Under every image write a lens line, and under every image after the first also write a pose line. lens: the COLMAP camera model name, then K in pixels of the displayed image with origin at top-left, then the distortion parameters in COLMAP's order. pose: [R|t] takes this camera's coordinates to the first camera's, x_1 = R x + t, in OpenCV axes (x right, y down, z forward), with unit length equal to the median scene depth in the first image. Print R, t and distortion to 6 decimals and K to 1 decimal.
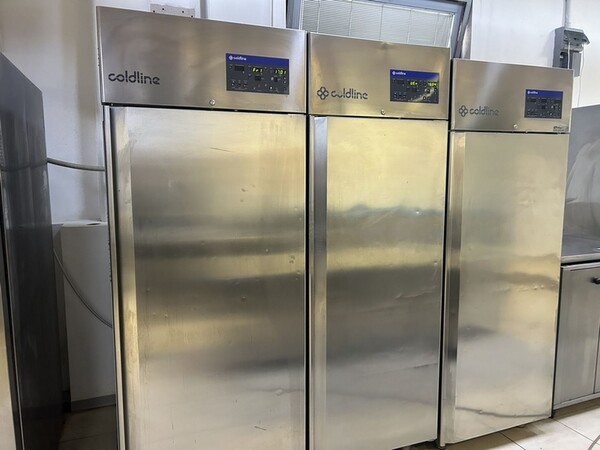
lens RADIAL K [[463.8, 0, 291.8], [0, 463.8, 223.1], [0, 0, 1]] dist [0.035290, -0.041099]
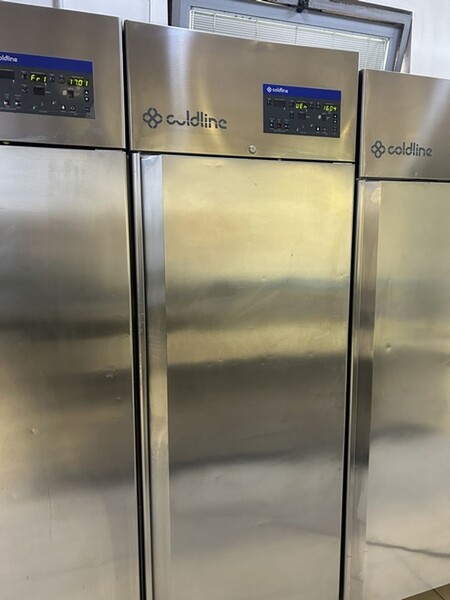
lens RADIAL K [[463.8, 0, 225.3], [0, 463.8, 298.8], [0, 0, 1]] dist [0.035290, -0.041099]
pose [[0.999398, 0.004851, -0.034346, 0.170111], [-0.003910, 0.999616, 0.027428, -0.040479], [0.034466, -0.027277, 0.999034, 0.308027]]
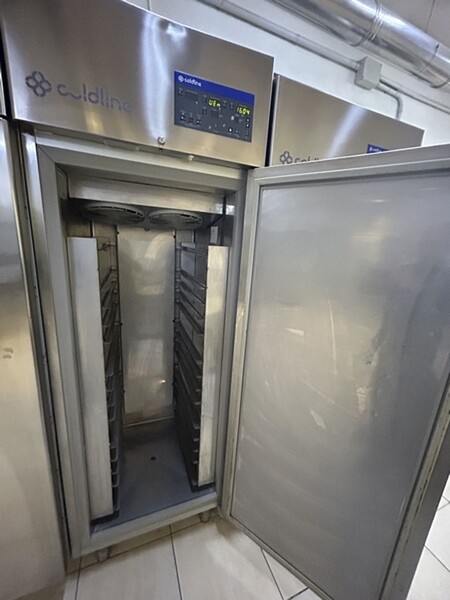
lens RADIAL K [[245.4, 0, 227.0], [0, 245.4, 298.1], [0, 0, 1]] dist [0.000344, -0.000859]
pose [[0.997599, 0.061915, 0.031037, 0.274764], [-0.064967, 0.991855, 0.109557, -0.054936], [-0.024000, -0.111310, 0.993496, 0.584020]]
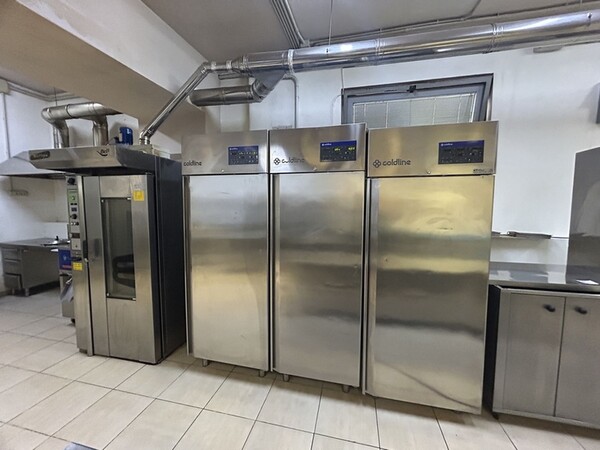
lens RADIAL K [[245.4, 0, 301.4], [0, 245.4, 222.1], [0, 0, 1]] dist [0.000344, -0.000859]
pose [[0.821009, 0.044205, -0.569201, 0.619963], [-0.073075, 0.996934, -0.027979, -0.020647], [0.566219, 0.064565, 0.821722, 0.251027]]
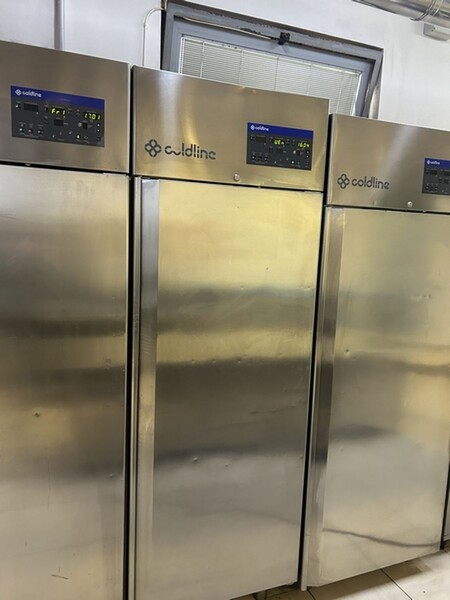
lens RADIAL K [[463.8, 0, 220.5], [0, 463.8, 301.7], [0, 0, 1]] dist [0.035290, -0.041099]
pose [[0.999069, 0.040912, 0.013715, 0.156926], [-0.041169, 0.998970, 0.019070, -0.042289], [-0.012920, -0.019617, 0.999724, 0.206332]]
